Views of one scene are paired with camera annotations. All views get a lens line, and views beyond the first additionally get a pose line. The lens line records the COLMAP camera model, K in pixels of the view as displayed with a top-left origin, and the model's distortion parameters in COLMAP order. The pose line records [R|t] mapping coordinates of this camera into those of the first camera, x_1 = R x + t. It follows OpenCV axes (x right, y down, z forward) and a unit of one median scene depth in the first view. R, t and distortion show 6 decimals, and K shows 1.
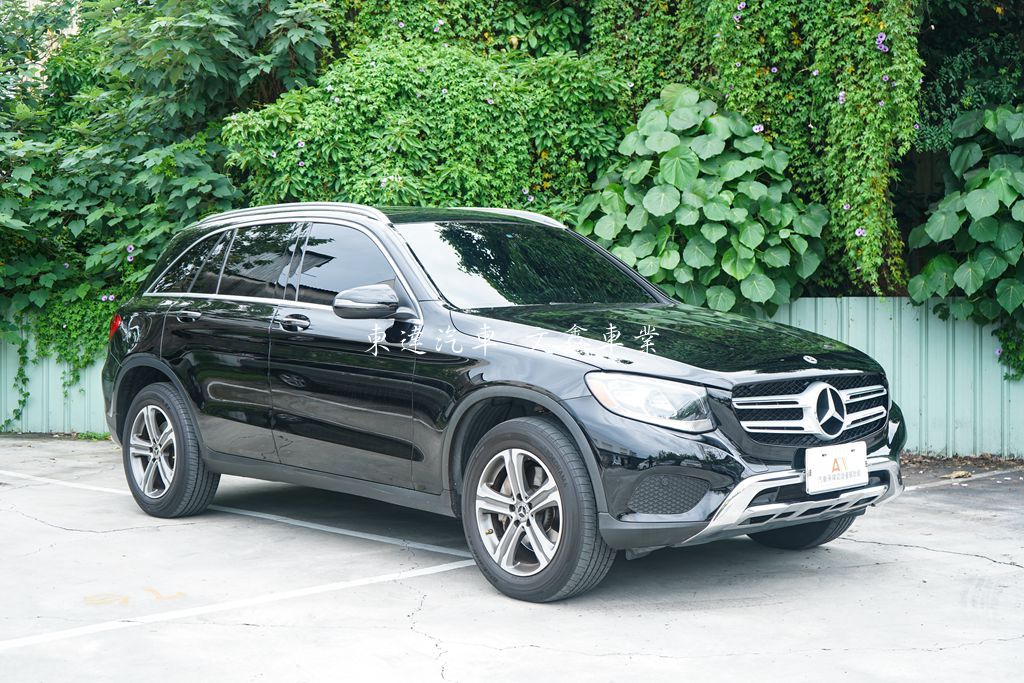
lens RADIAL K [[1464.5, 0, 512.0], [0, 1464.5, 341.5], [0, 0, 1]] dist [-0.035950, -0.024511]
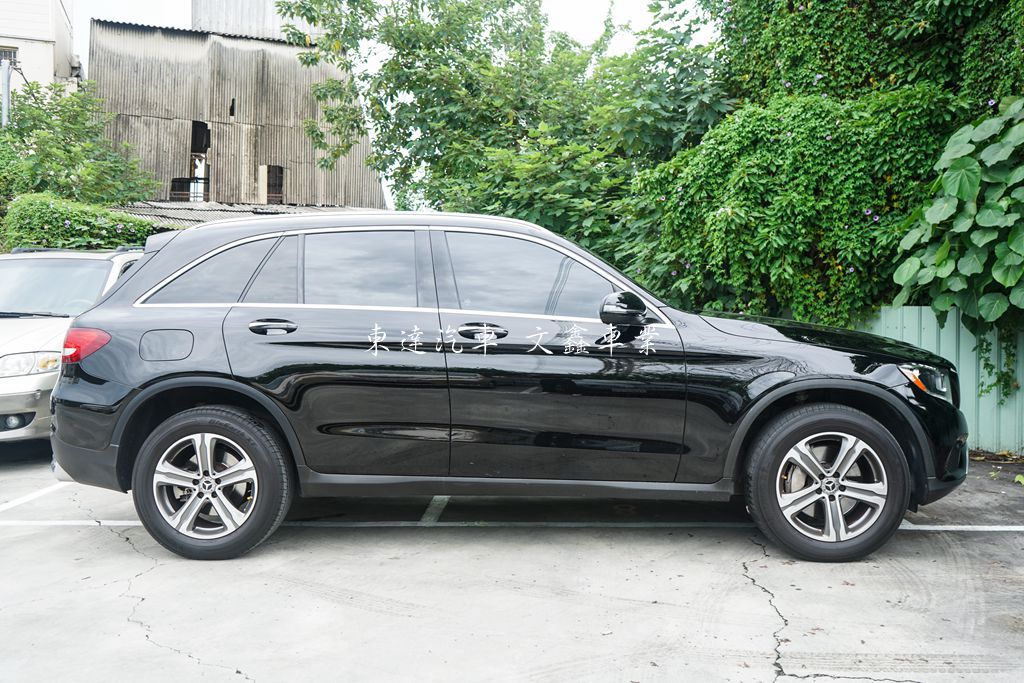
lens RADIAL K [[930.9, 0, 512.0], [0, 930.9, 341.5], [0, 0, 1]] dist [-0.027118, -0.002892]
pose [[0.686071, 0.025427, -0.727090, 0.357591], [-0.018288, 0.999676, 0.017703, -0.010478], [0.727305, 0.001152, 0.686314, 0.316238]]
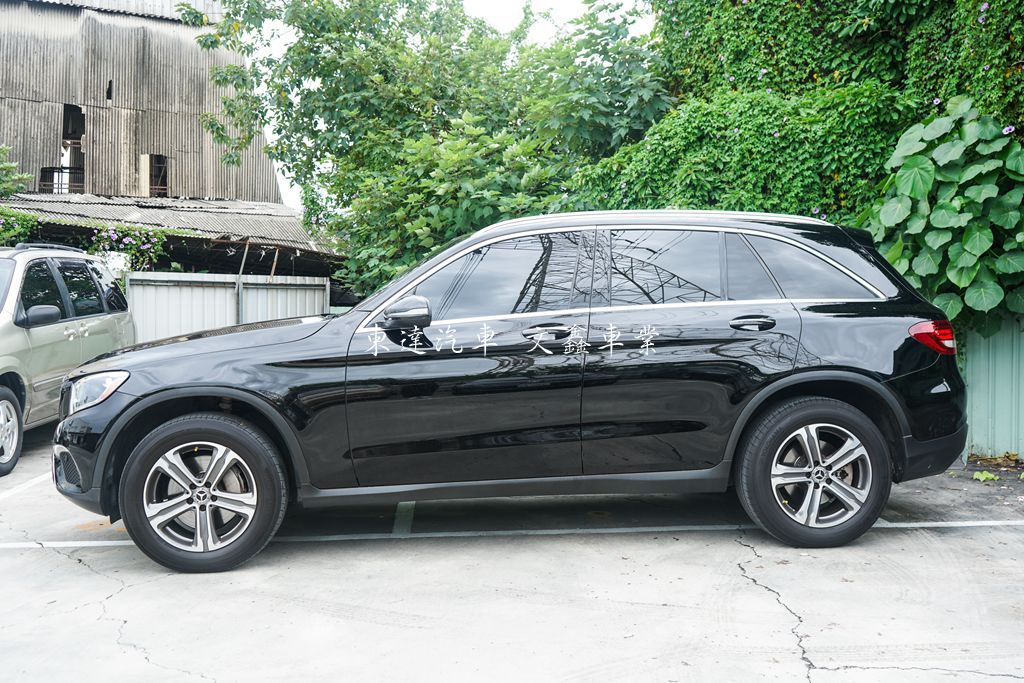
lens RADIAL K [[994.6, 0, 512.0], [0, 994.6, 341.5], [0, 0, 1]] dist [-0.009723, -0.021021]
pose [[0.759615, 0.016708, -0.650159, 0.340628], [-0.011657, 0.999859, 0.012075, -0.009305], [0.650269, -0.001593, 0.759703, 0.279718]]
